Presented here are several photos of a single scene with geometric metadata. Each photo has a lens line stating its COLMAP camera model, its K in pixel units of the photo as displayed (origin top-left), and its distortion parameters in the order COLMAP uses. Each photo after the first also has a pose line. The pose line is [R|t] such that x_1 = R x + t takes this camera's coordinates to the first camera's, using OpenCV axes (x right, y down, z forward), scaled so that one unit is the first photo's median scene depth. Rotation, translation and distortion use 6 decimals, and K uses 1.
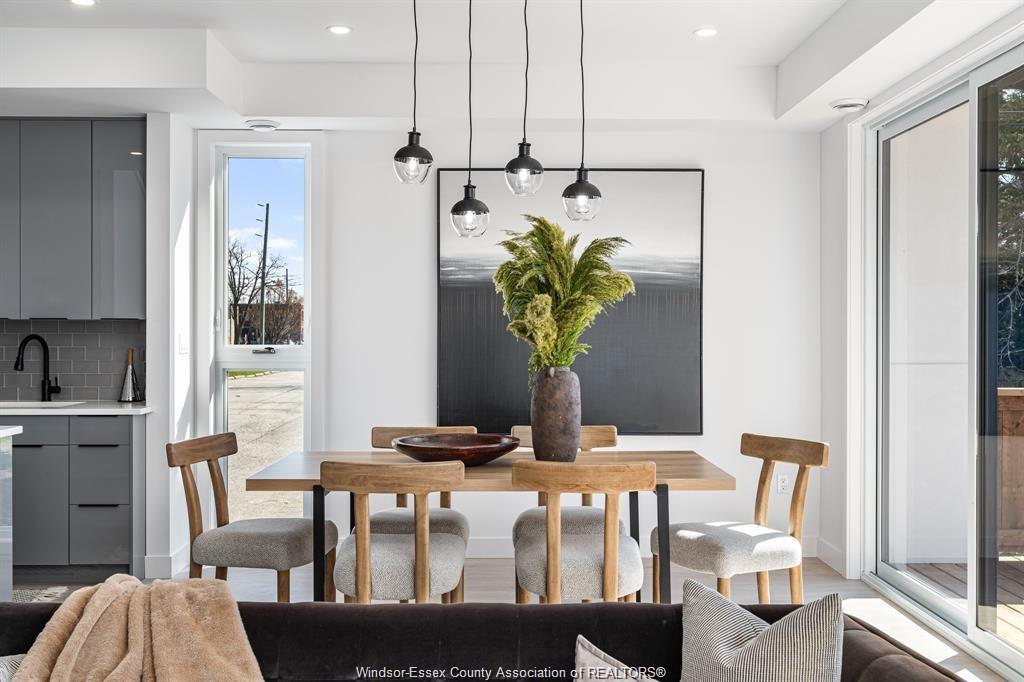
lens RADIAL K [[442.0, 0, 512.0], [0, 442.0, 341.0], [0, 0, 1]] dist [-0.000293, -0.000018]
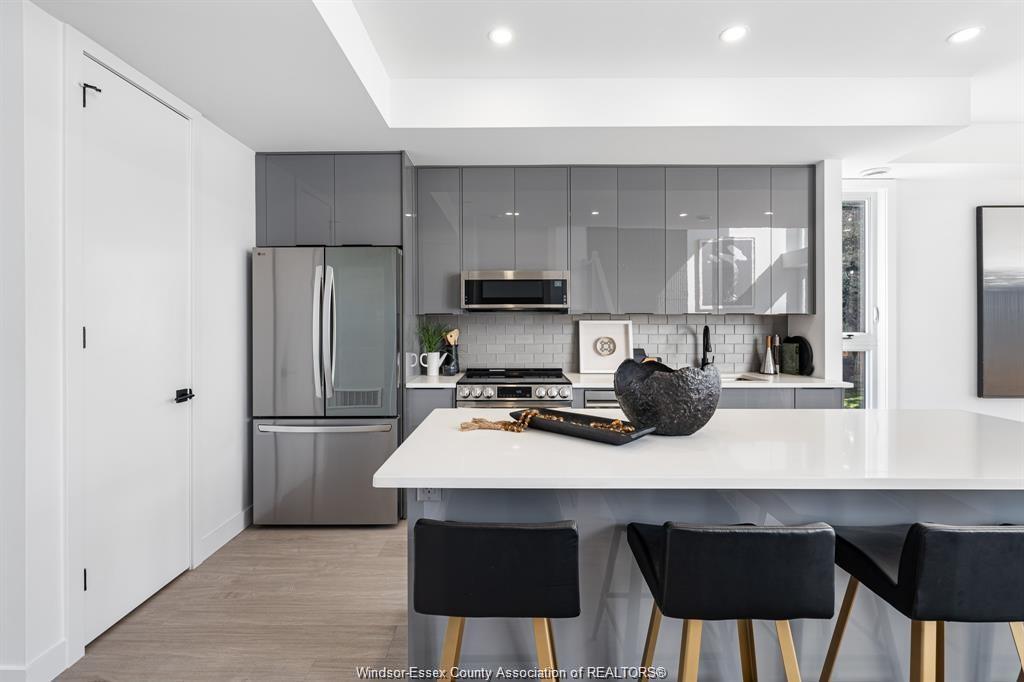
lens RADIAL K [[436.9, 0, 510.6], [0, 436.9, 320.3], [0, 0, 1]] dist [0.000052, -0.000014]
pose [[0.999529, -0.000368, -0.030697, -1.600080], [0.000278, 0.999996, -0.002942, -0.027220], [0.030698, 0.002932, 0.999524, -0.413739]]
